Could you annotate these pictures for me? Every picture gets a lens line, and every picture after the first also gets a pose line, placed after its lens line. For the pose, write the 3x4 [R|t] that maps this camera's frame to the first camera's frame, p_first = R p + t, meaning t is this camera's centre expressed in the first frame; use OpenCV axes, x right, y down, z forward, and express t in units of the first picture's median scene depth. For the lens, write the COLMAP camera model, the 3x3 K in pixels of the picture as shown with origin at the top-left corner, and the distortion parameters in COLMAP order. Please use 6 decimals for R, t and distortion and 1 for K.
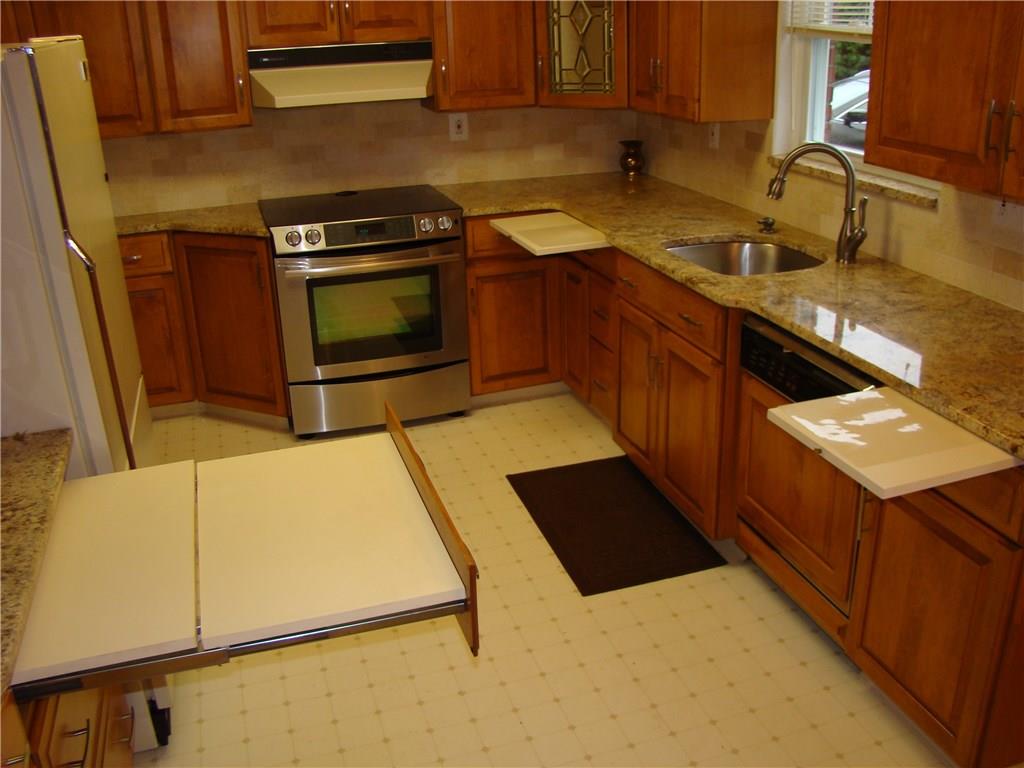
lens RADIAL K [[944.5, 0, 512.0], [0, 944.5, 384.0], [0, 0, 1]] dist [-0.134760, 0.020594]
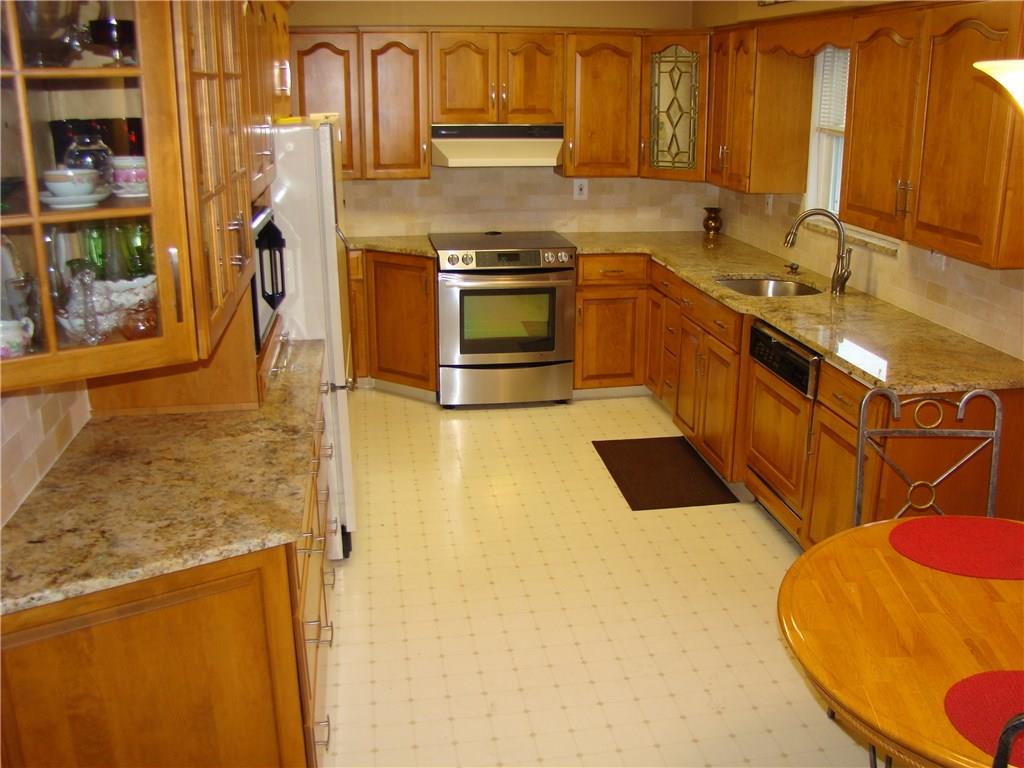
lens RADIAL K [[944.5, 0, 512.0], [0, 944.5, 384.0], [0, 0, 1]] dist [-0.134760, 0.020594]
pose [[0.987495, 0.077334, -0.137378, 0.060128], [-0.087411, 0.993787, -0.068892, 0.117373], [0.131197, 0.080039, 0.988120, -0.361936]]
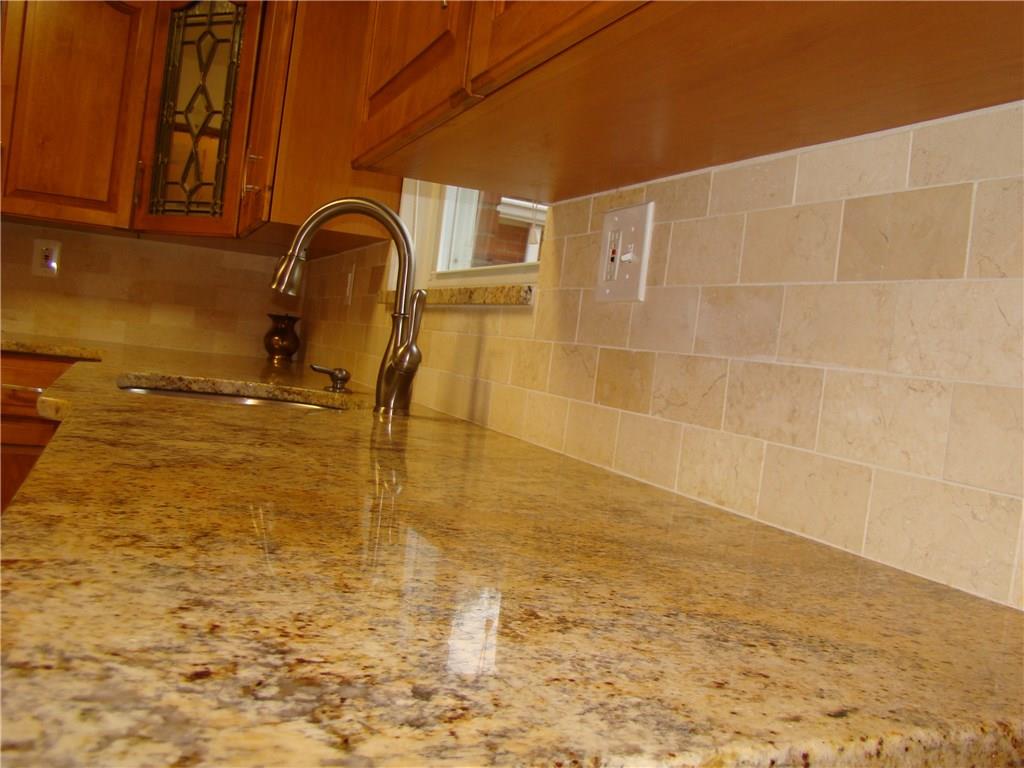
lens RADIAL K [[944.5, 0, 512.0], [0, 944.5, 384.0], [0, 0, 1]] dist [-0.134760, 0.020594]
pose [[0.986722, 0.142465, 0.077992, 0.308216], [-0.107599, 0.933094, -0.343158, 0.027061], [-0.121662, 0.330210, 0.936034, 0.375614]]
